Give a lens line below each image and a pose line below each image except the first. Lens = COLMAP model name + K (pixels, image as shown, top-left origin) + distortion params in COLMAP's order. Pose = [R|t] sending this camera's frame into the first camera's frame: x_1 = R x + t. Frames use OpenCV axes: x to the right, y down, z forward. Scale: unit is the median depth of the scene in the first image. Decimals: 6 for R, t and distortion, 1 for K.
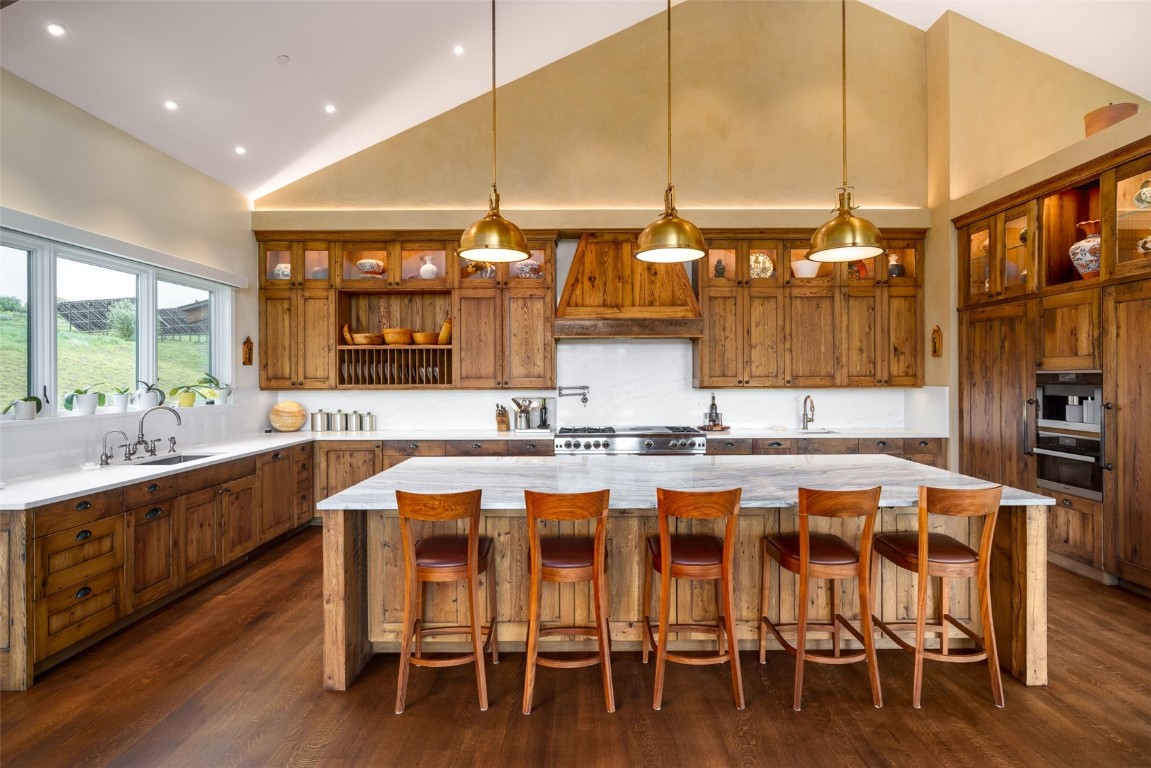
lens RADIAL K [[582.1, 0, 574.3], [0, 582.1, 380.6], [0, 0, 1]] dist [-0.001910, -0.001194]
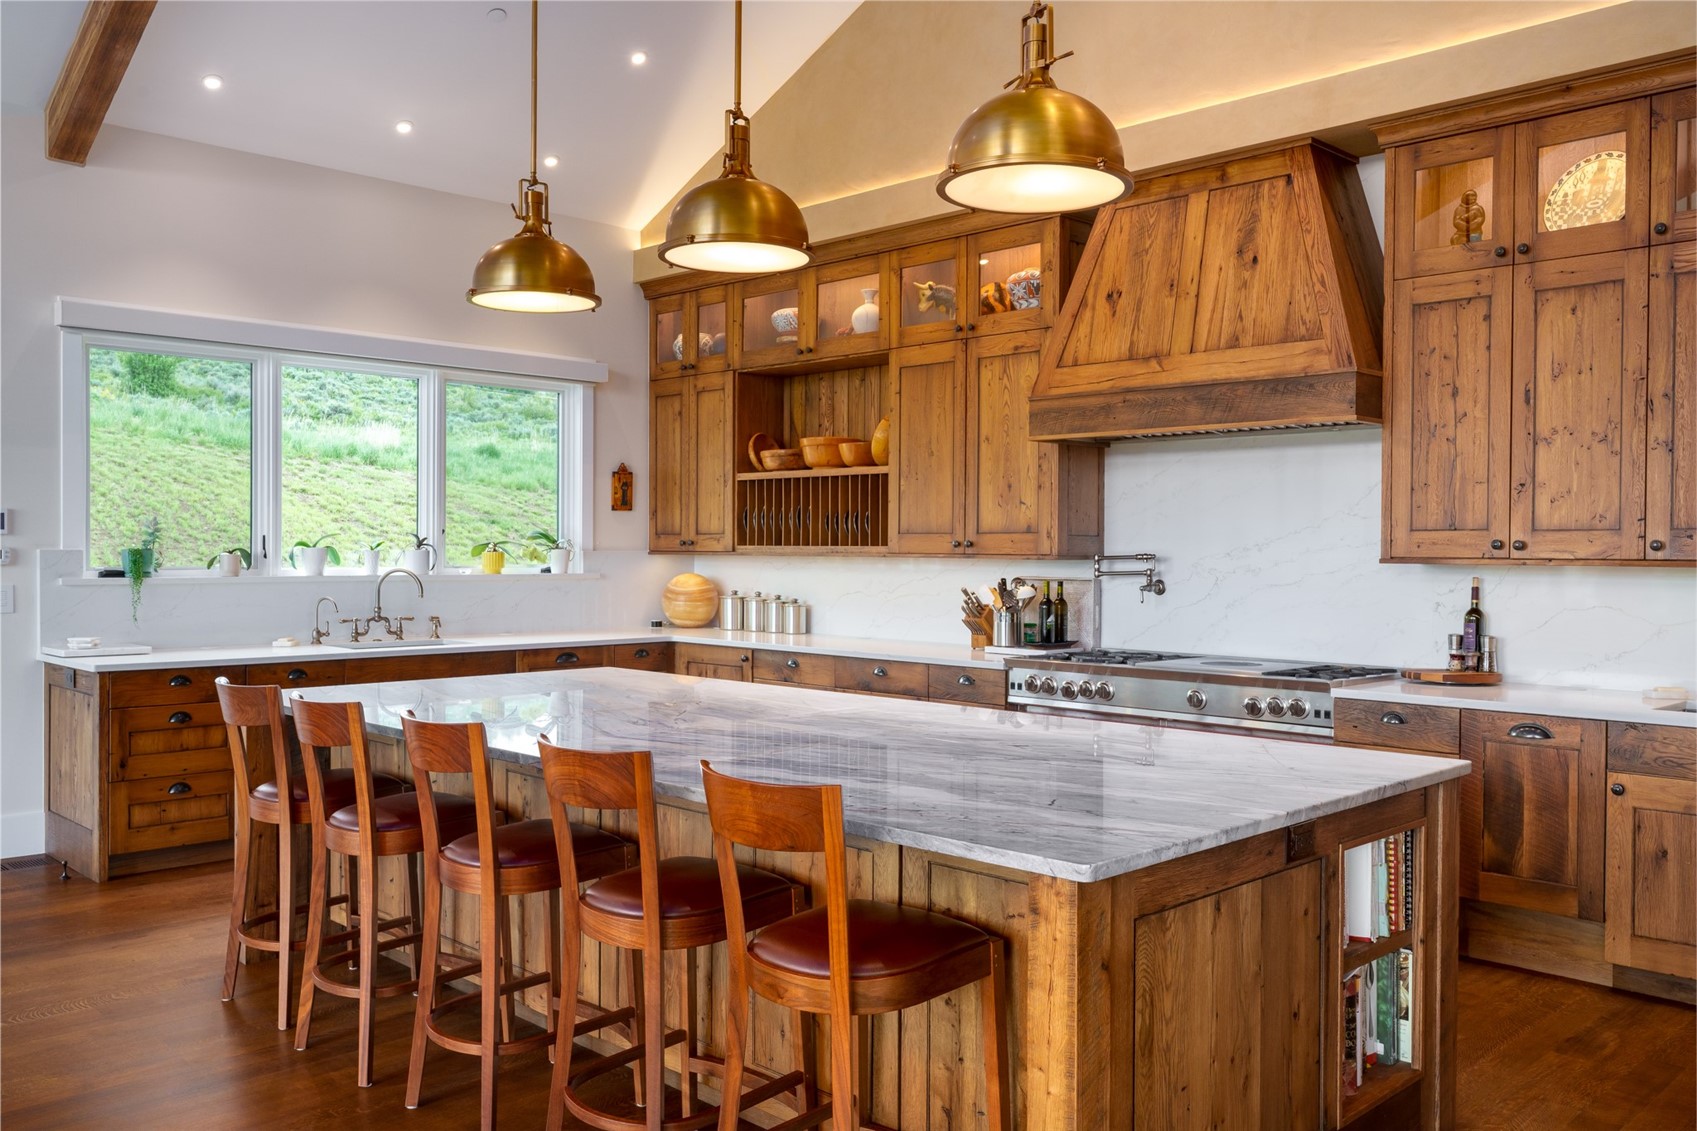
lens RADIAL K [[1396.3, 0, 847.3], [0, 1396.3, 567.1], [0, 0, 1]] dist [0.007156, 0.001649]
pose [[0.697884, 0.017997, -0.715984, 0.606706], [-0.015169, 0.999831, 0.010346, 0.012279], [0.716050, 0.003641, 0.698040, 0.159113]]
